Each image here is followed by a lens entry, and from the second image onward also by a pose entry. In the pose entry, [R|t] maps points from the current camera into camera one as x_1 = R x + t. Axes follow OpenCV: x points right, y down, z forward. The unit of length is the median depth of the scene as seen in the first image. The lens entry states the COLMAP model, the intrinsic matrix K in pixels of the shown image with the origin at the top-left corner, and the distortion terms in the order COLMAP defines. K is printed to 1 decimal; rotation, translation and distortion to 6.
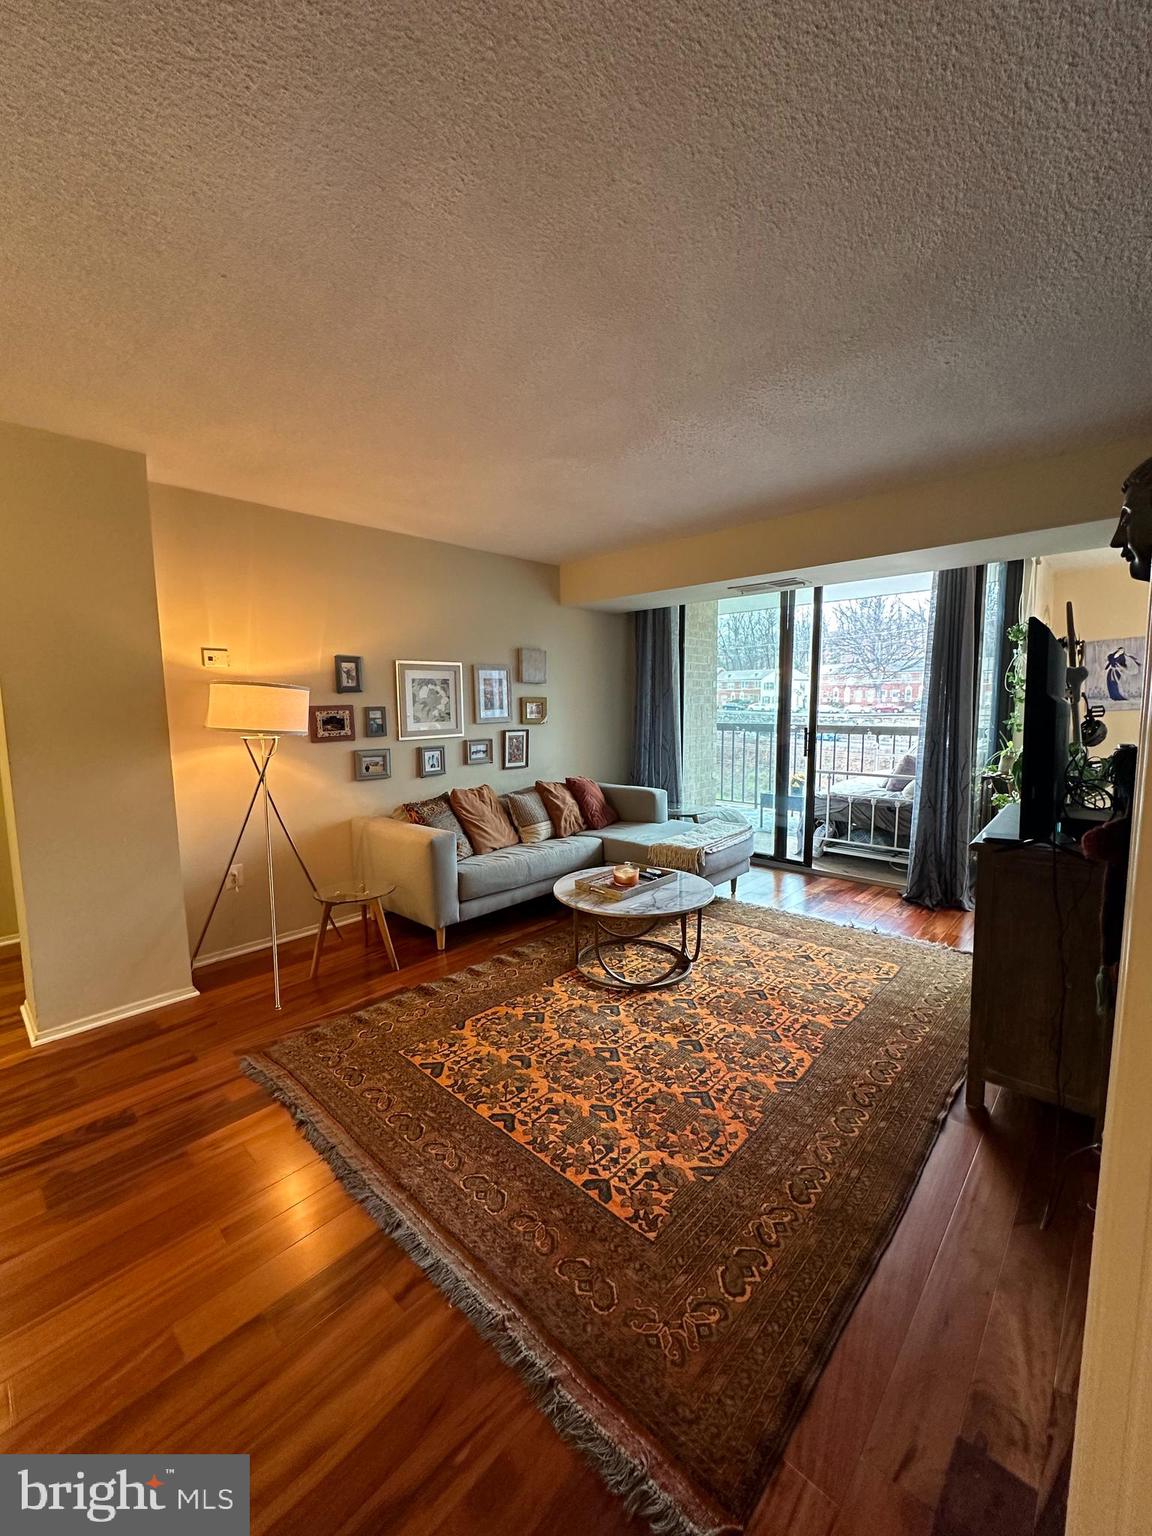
lens RADIAL K [[609.7, 0, 574.1], [0, 609.7, 774.7], [0, 0, 1]] dist [-0.003905, 0.000821]
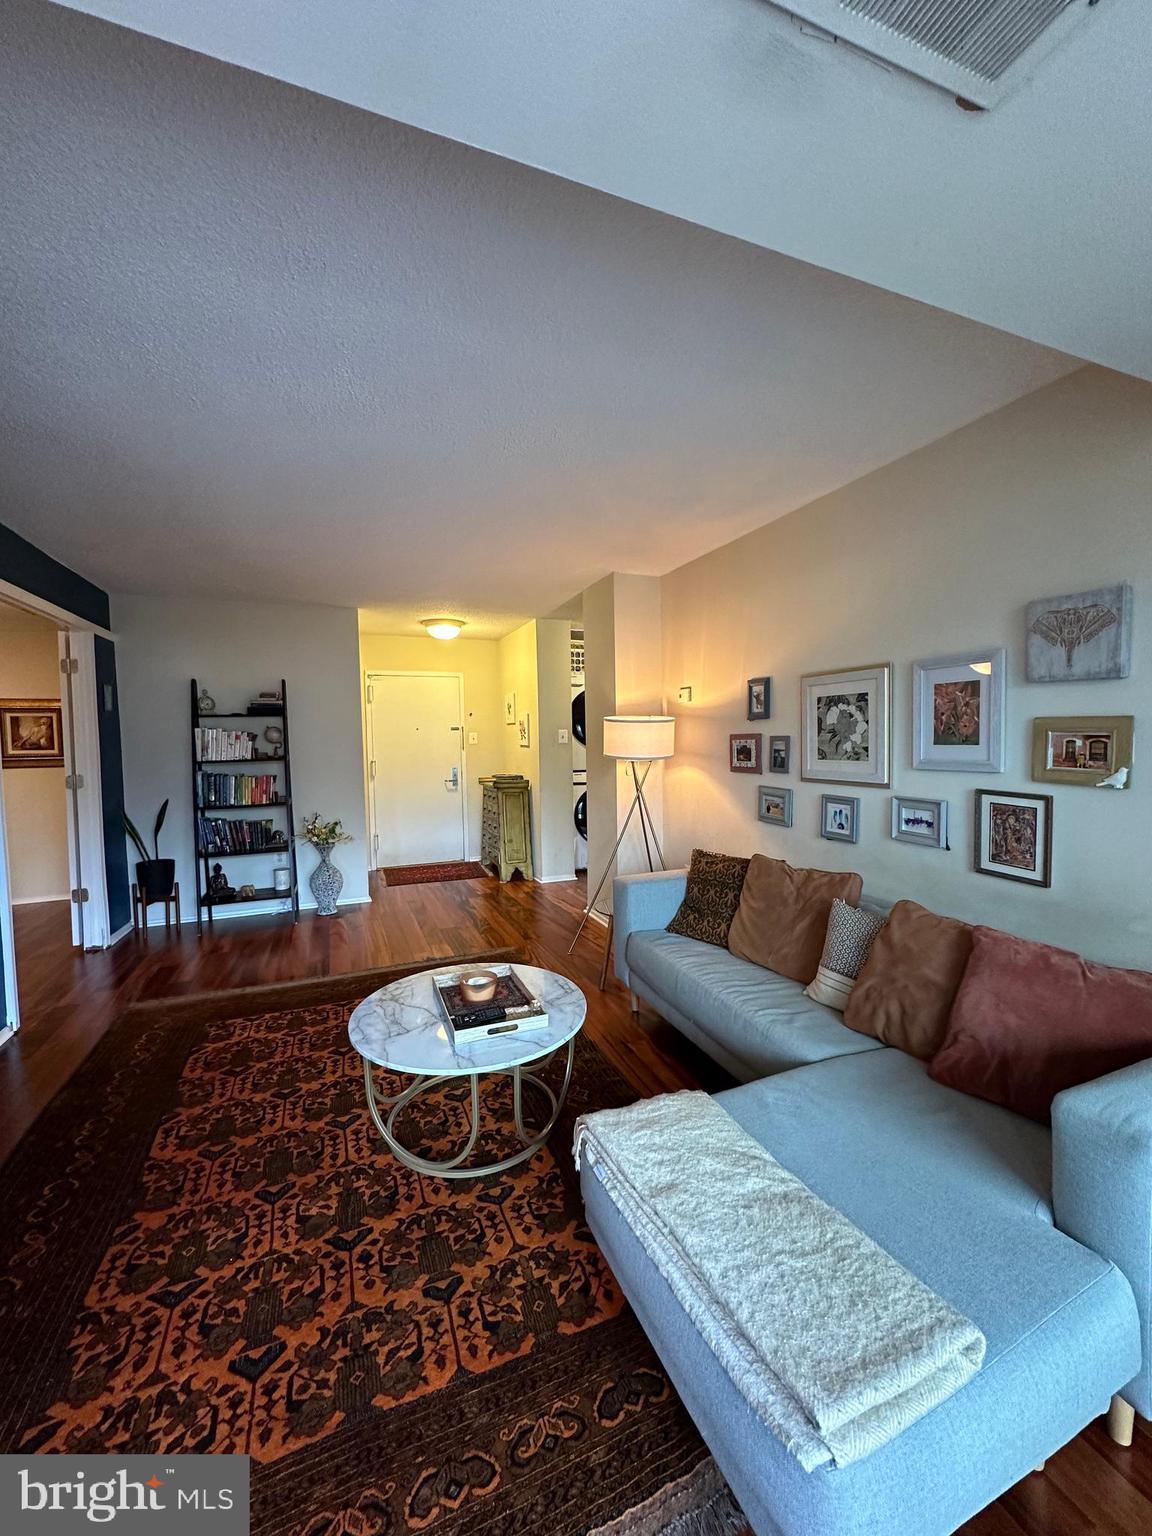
lens RADIAL K [[609.7, 0, 578.3], [0, 609.7, 770.3], [0, 0, 1]] dist [-0.003905, 0.000821]
pose [[-0.417770, 0.073647, -0.905563, 0.549617], [-0.085714, 0.989069, 0.119982, -0.147195], [0.904501, 0.127744, -0.406891, 1.144252]]
